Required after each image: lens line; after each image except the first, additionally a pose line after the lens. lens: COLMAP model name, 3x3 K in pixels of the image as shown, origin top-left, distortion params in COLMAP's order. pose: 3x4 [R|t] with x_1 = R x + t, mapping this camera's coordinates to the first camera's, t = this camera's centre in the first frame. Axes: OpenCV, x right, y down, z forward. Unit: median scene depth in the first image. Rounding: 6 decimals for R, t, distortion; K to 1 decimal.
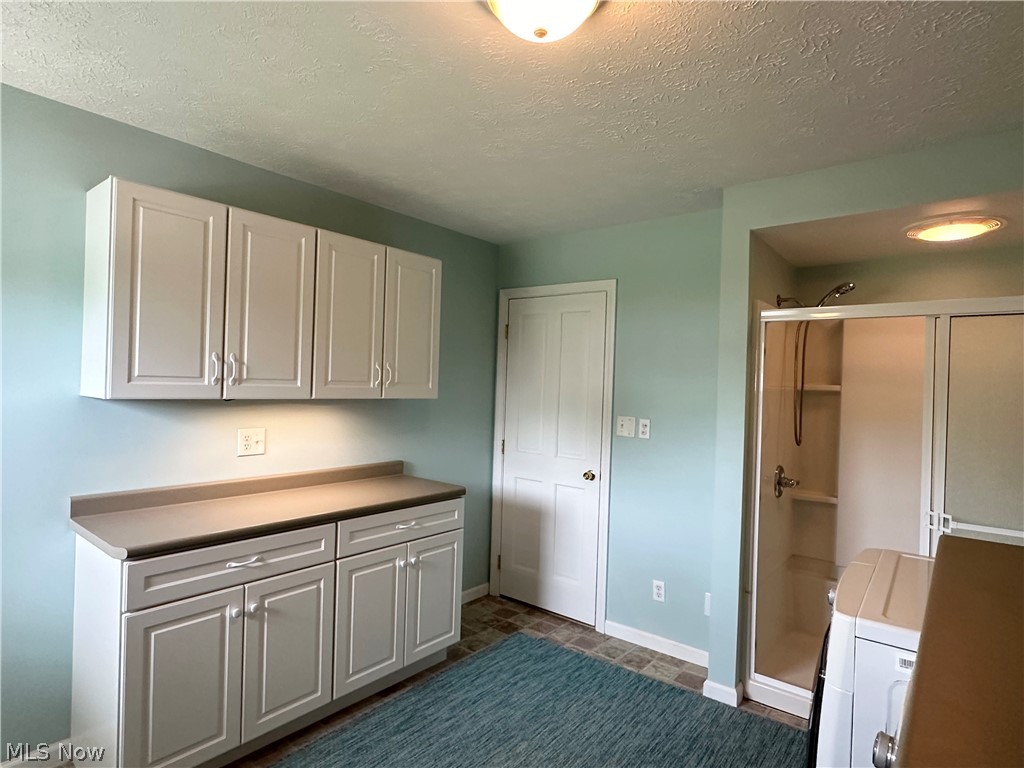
lens RADIAL K [[572.7, 0, 512.0], [0, 572.7, 384.0], [0, 0, 1]] dist [-0.005531, -0.000983]
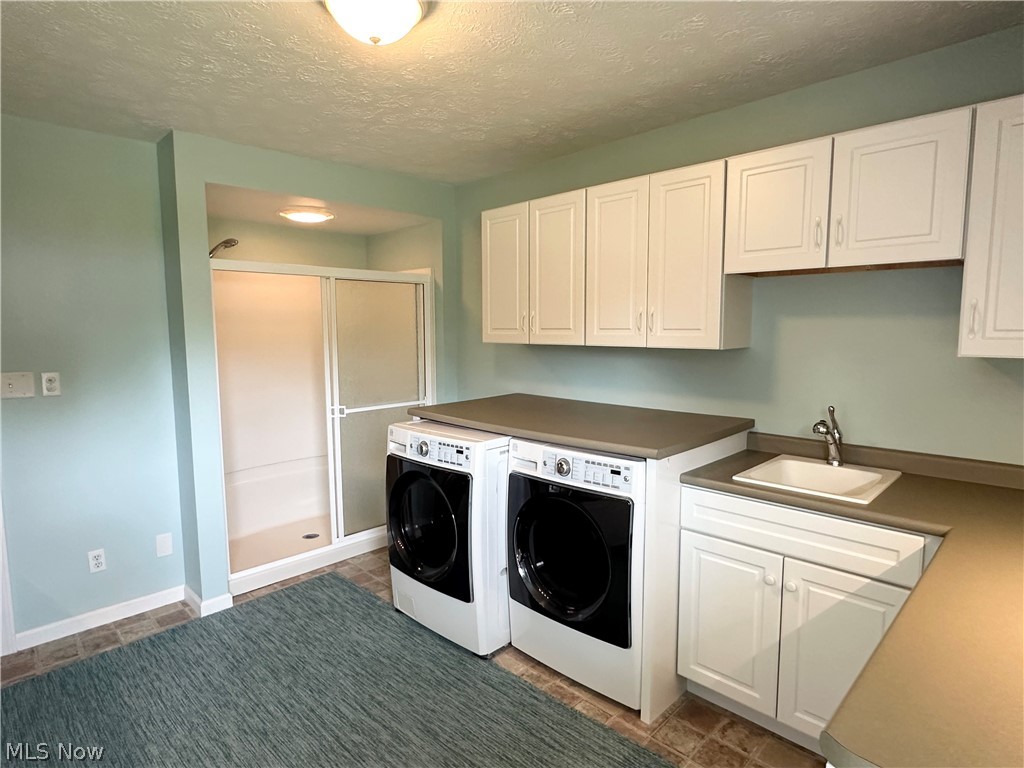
lens RADIAL K [[572.7, 0, 512.0], [0, 572.7, 384.0], [0, 0, 1]] dist [-0.005531, -0.000983]
pose [[0.081000, -0.125254, 0.988813, -0.608736], [0.009611, 0.992125, 0.124886, -0.021196], [-0.996668, -0.000612, 0.081566, 0.314695]]
